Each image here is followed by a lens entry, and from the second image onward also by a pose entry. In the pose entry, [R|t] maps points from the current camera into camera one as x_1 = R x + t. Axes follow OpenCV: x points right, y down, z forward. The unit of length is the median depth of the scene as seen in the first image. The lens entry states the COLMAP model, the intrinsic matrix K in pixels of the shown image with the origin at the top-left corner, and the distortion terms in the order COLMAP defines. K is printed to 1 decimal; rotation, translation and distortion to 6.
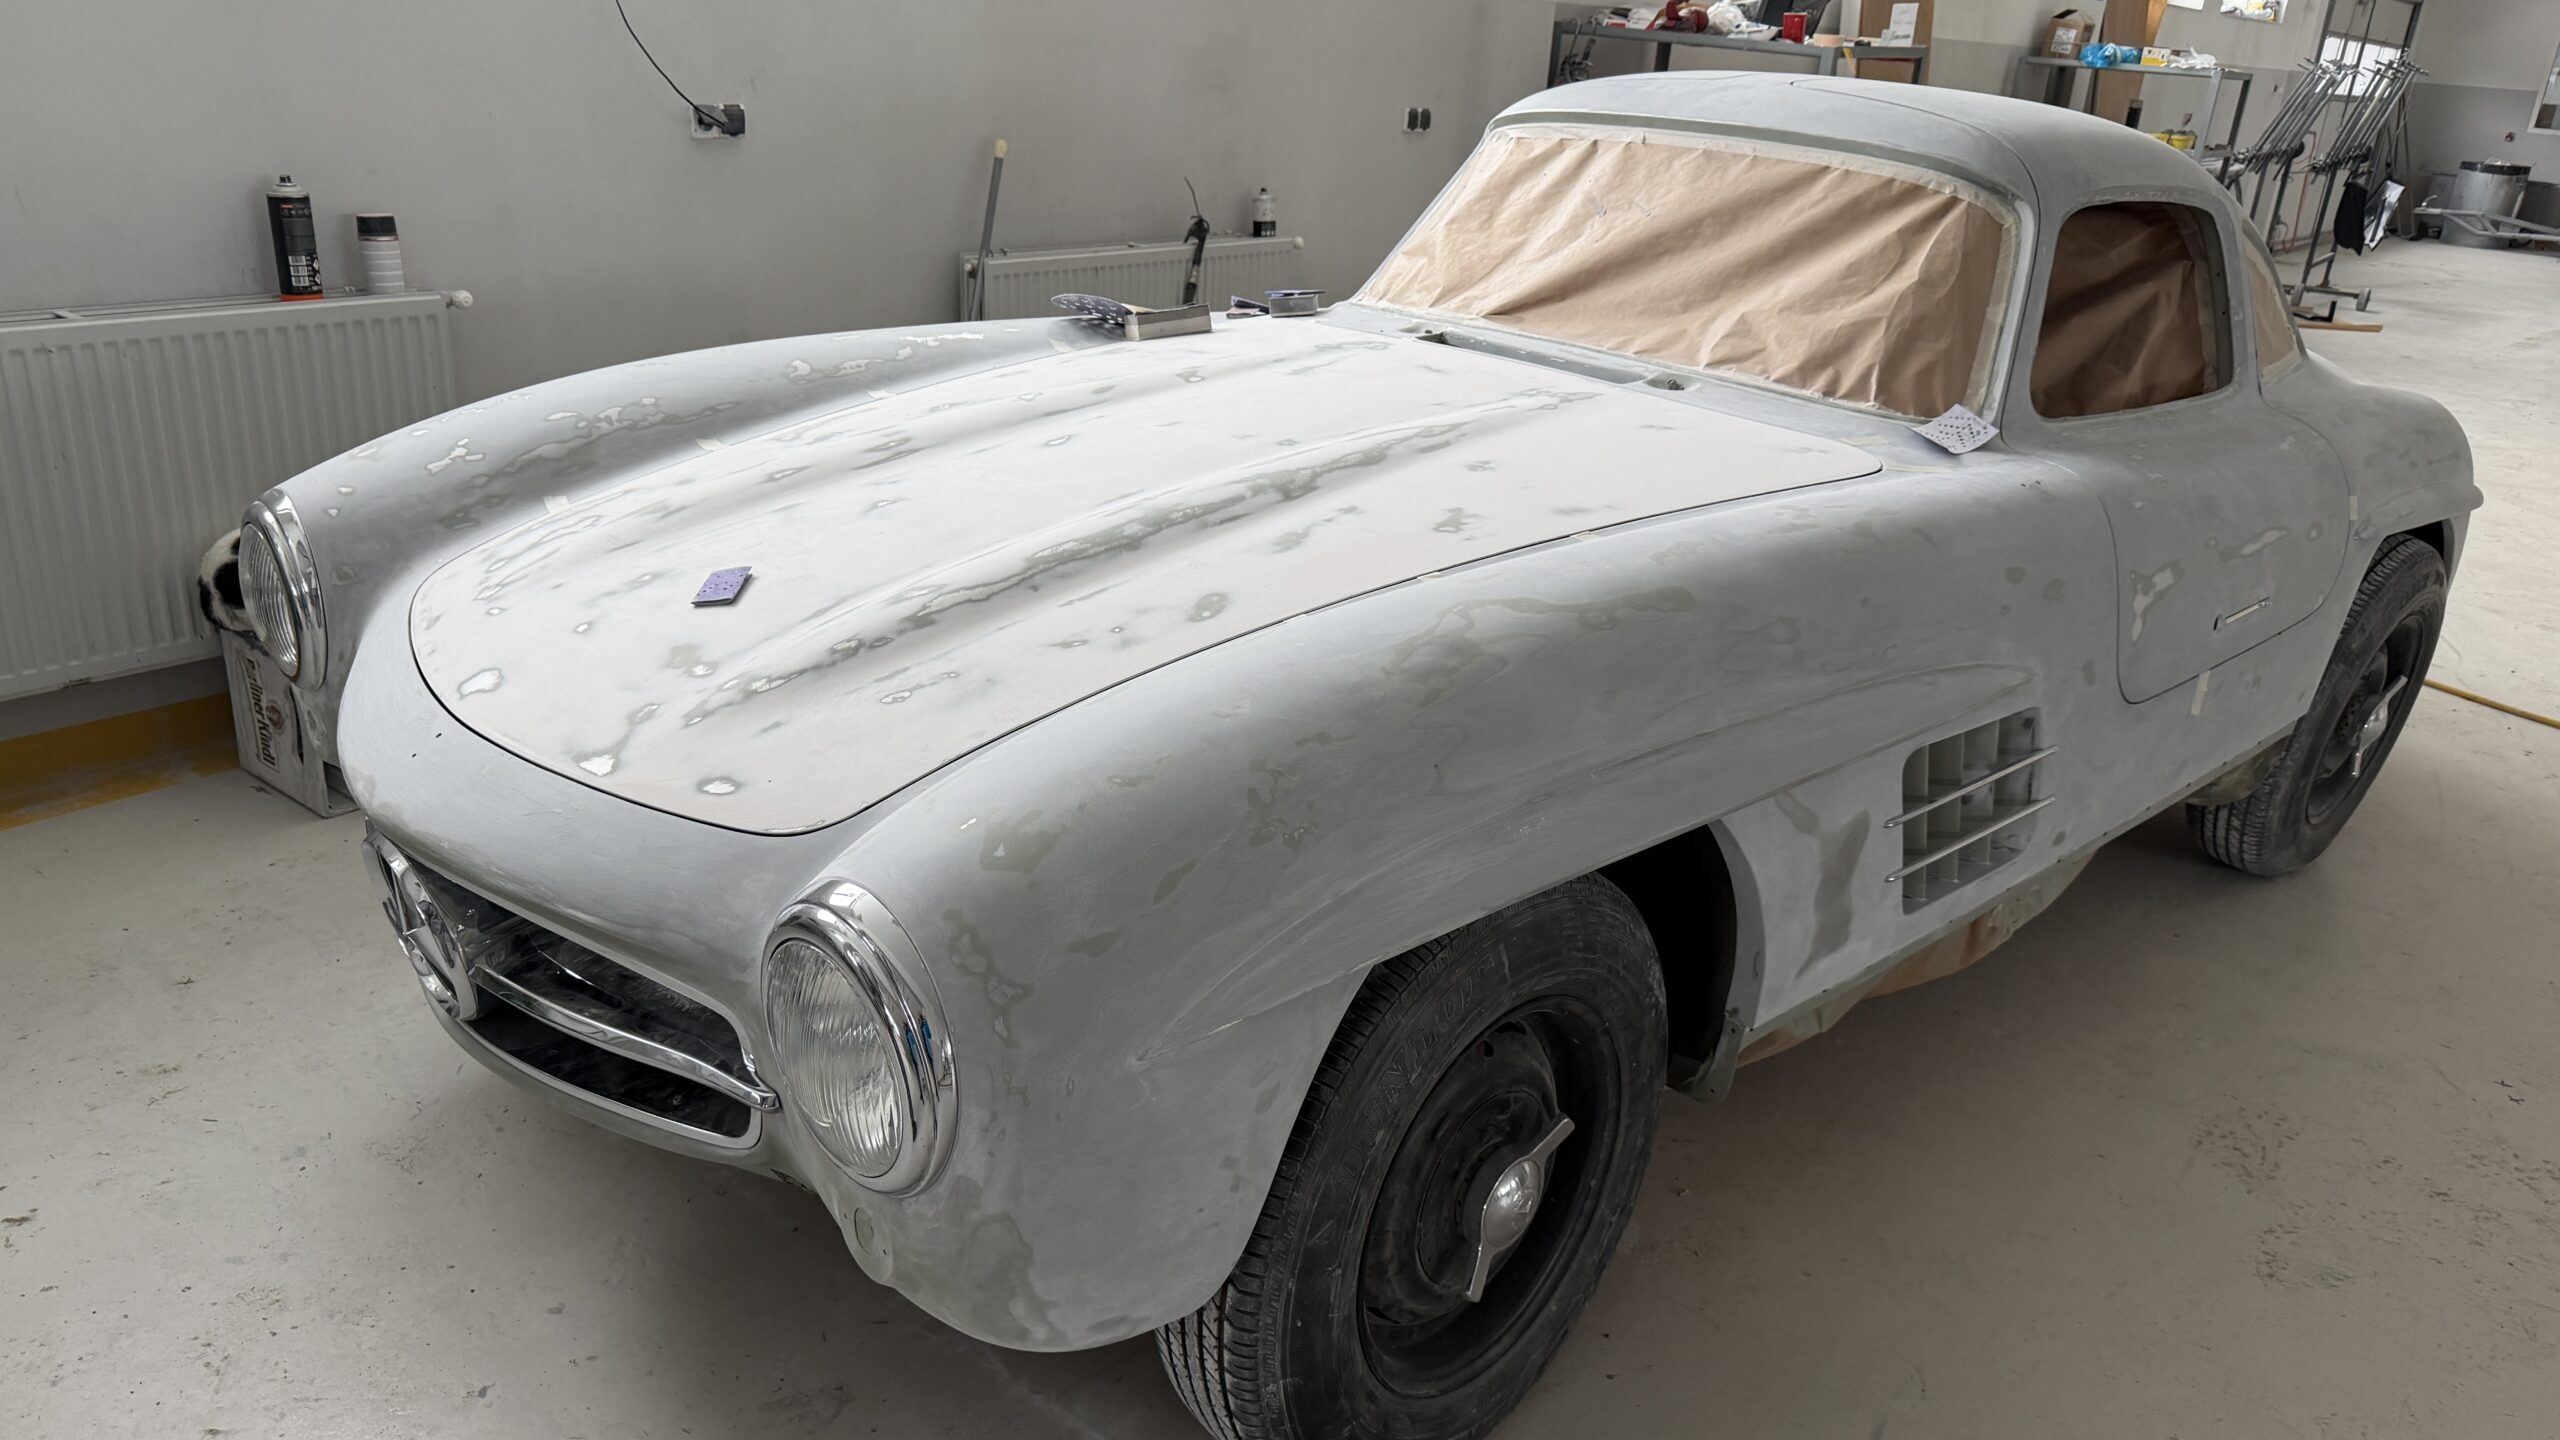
lens RADIAL K [[1810.1, 0, 1270.3], [0, 1810.1, 723.5], [0, 0, 1]] dist [0.045824, -0.058861]
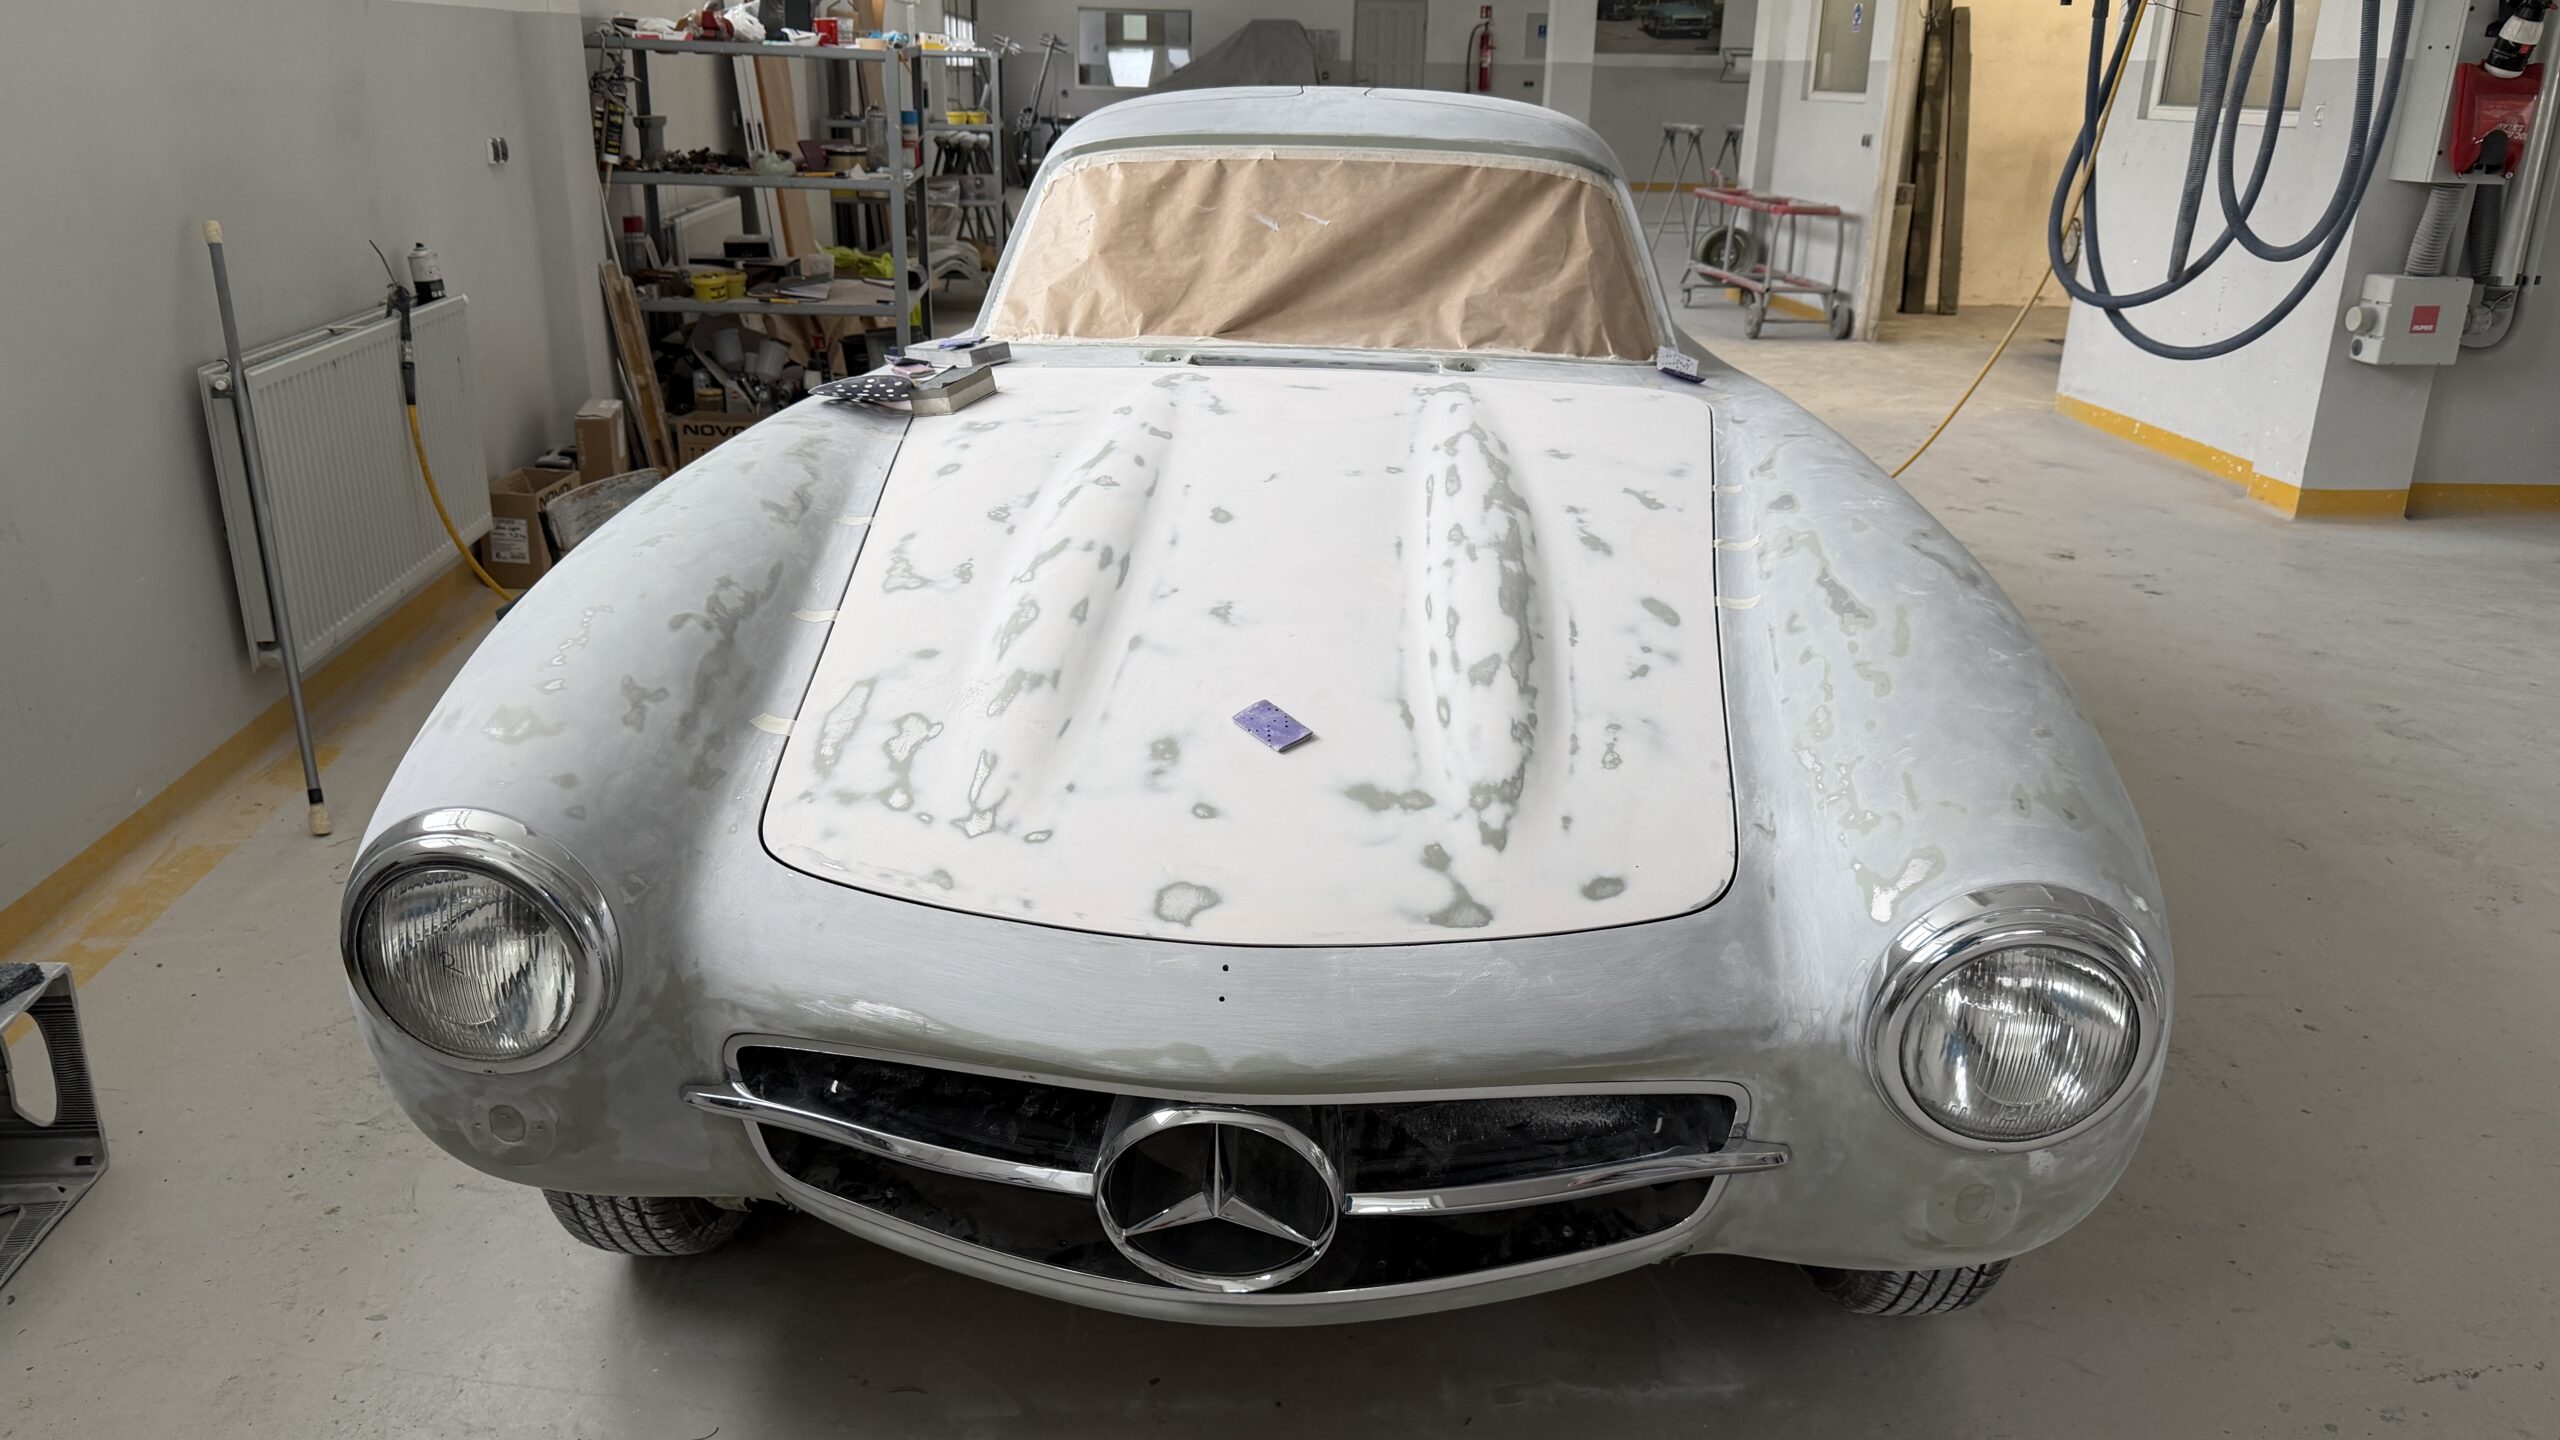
lens RADIAL K [[1810.1, 0, 1264.4], [0, 1810.1, 720.3], [0, 0, 1]] dist [0.045824, -0.058861]
pose [[0.724799, -0.277554, 0.630579, -0.644878], [0.272576, 0.956106, 0.107533, -0.130098], [-0.632747, 0.093941, 0.768640, 0.222577]]
